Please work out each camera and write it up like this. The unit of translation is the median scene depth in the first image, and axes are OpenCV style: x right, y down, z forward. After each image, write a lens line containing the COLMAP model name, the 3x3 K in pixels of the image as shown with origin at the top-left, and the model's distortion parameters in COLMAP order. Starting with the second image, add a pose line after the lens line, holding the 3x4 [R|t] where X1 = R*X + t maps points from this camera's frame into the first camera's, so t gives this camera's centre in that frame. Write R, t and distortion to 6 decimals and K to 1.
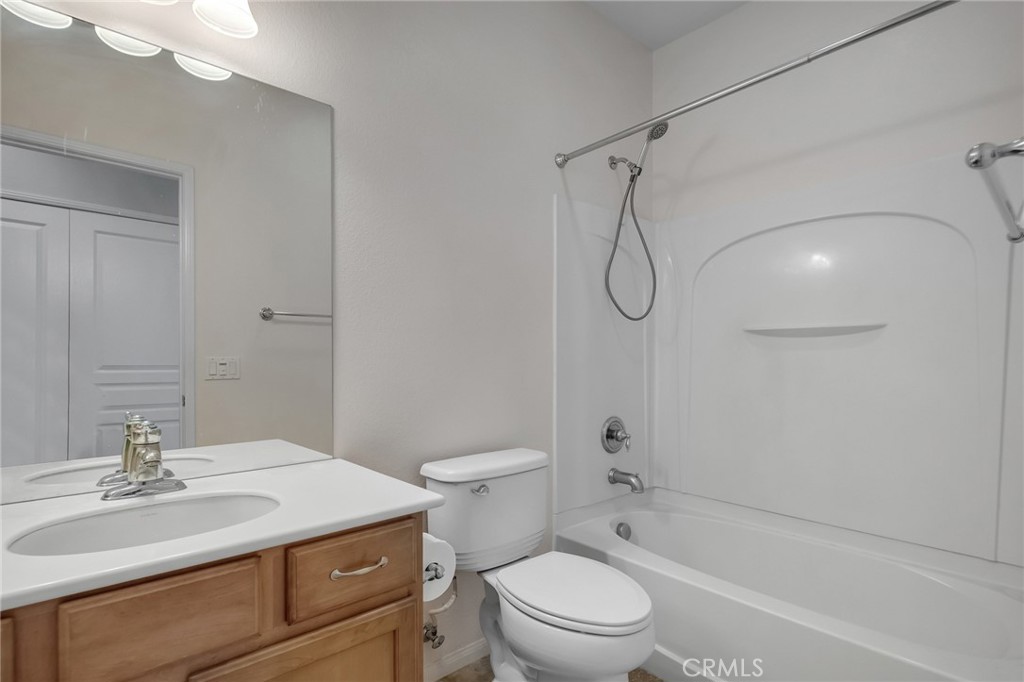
lens RADIAL K [[487.2, 0, 516.3], [0, 487.2, 346.7], [0, 0, 1]] dist [0.016120, -0.001622]
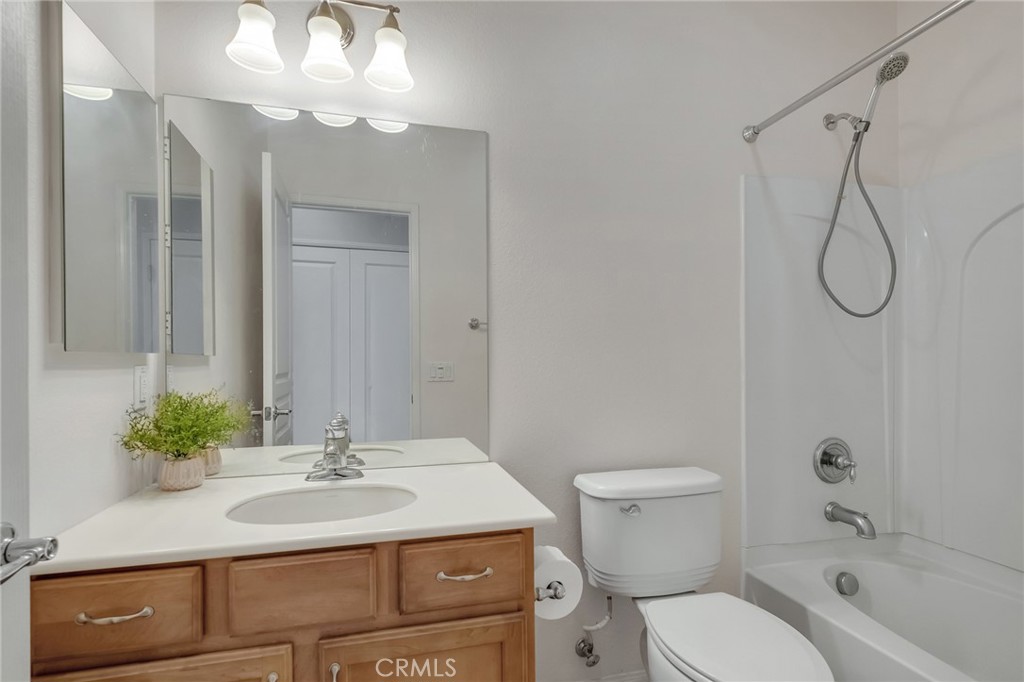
lens RADIAL K [[487.2, 0, 516.3], [0, 487.2, 346.7], [0, 0, 1]] dist [0.016120, -0.001622]
pose [[0.896029, -0.013820, -0.443780, 0.149048], [0.013357, 0.999902, -0.004170, -0.016145], [0.443794, -0.002191, 0.896126, 0.070200]]
